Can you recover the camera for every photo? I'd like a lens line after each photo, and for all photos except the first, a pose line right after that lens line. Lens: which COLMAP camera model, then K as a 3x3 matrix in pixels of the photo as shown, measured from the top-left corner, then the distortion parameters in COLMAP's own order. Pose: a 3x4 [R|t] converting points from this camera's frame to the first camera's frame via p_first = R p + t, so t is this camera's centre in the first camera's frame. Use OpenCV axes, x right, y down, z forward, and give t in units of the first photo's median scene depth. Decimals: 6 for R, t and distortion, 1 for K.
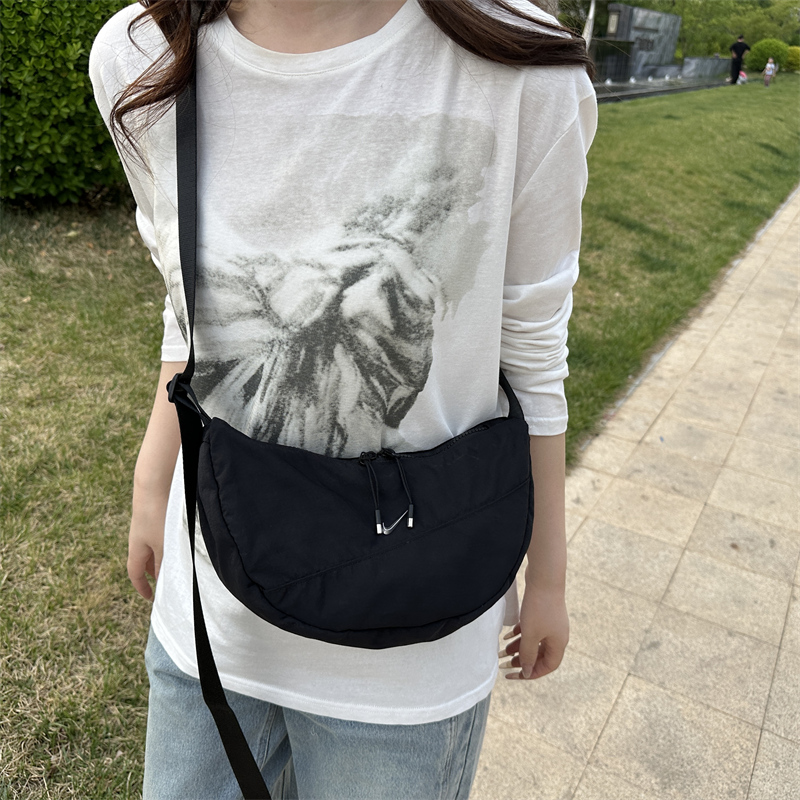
lens RADIAL K [[752.5, 0, 402.9], [0, 752.5, 404.4], [0, 0, 1]] dist [0.008953, -0.026770]
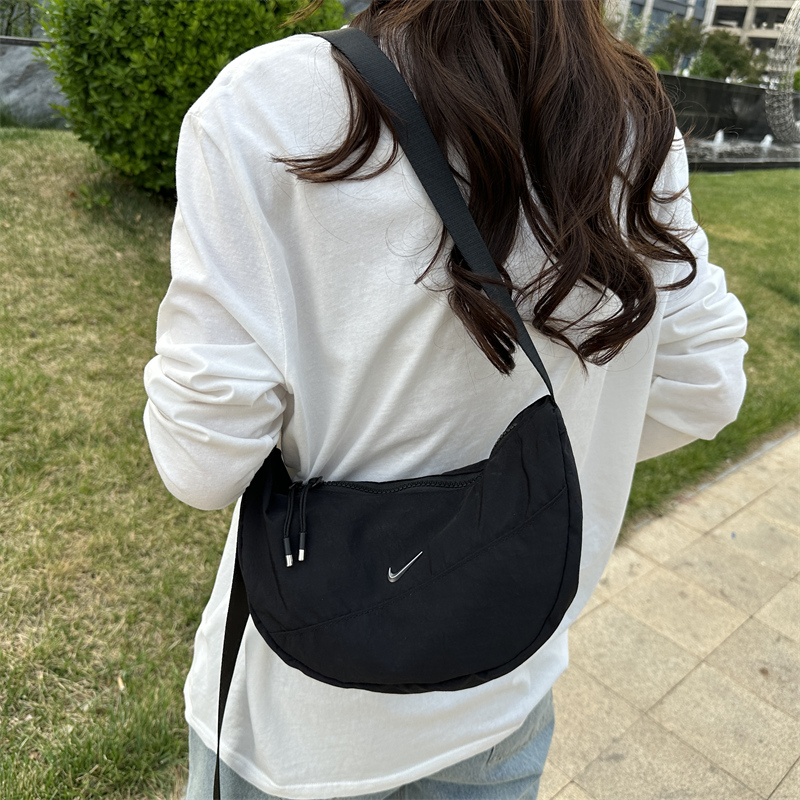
lens RADIAL K [[769.6, 0, 410.5], [0, 769.6, 400.7], [0, 0, 1]] dist [-0.014950, 0.002322]
pose [[0.960961, 0.170730, -0.217729, 0.139582], [-0.180924, 0.983109, -0.027628, -0.014950], [0.209335, 0.065942, 0.975618, 0.026632]]
